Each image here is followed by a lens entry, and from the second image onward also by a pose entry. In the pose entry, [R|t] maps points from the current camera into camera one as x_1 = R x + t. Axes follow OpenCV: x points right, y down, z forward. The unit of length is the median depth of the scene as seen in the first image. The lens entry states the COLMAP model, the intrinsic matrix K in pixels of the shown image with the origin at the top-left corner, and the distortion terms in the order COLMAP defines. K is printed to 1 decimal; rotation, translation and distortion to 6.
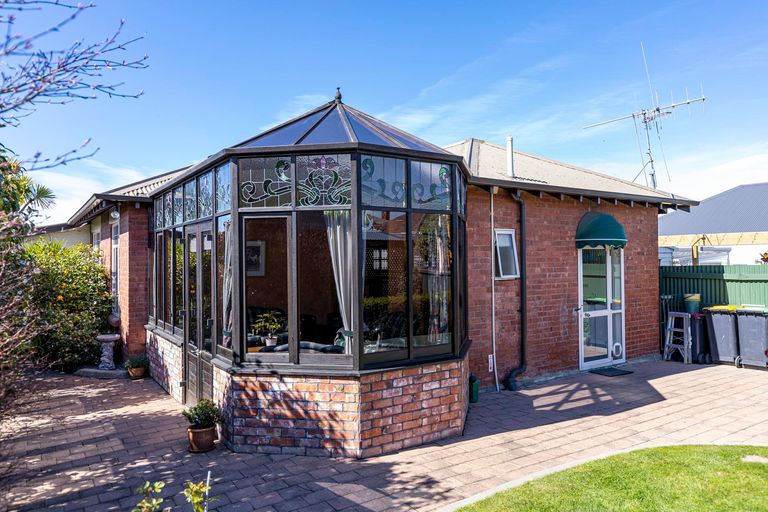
lens RADIAL K [[541.3, 0, 384.6], [0, 541.3, 248.1], [0, 0, 1]] dist [-0.005233, 0.001853]
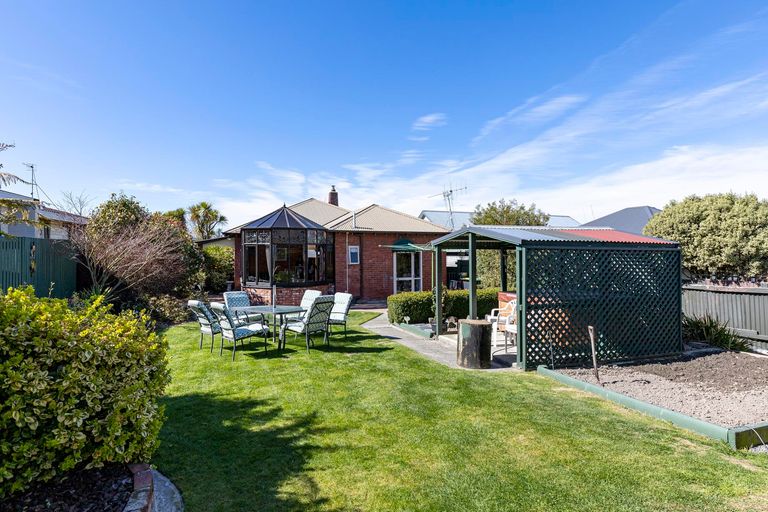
lens RADIAL K [[416.6, 0, 384.4], [0, 416.6, 240.6], [0, 0, 1]] dist [0.000256, -0.000003]
pose [[0.971594, 0.008243, -0.236512, 0.901671], [-0.006845, 0.999954, 0.006733, -0.079190], [0.236557, -0.004923, 0.971605, -1.047881]]
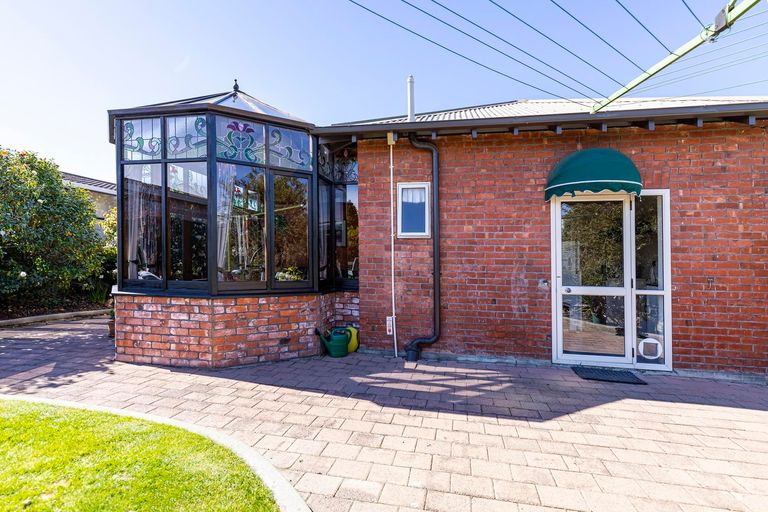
lens RADIAL K [[373.9, 0, 384.0], [0, 373.9, 256.0], [0, 0, 1]] dist [-0.000306, -0.000017]
pose [[0.698139, 0.011982, -0.715862, 0.661399], [-0.005388, 0.999920, 0.011482, 0.084603], [0.715942, -0.004159, 0.698147, 0.543315]]
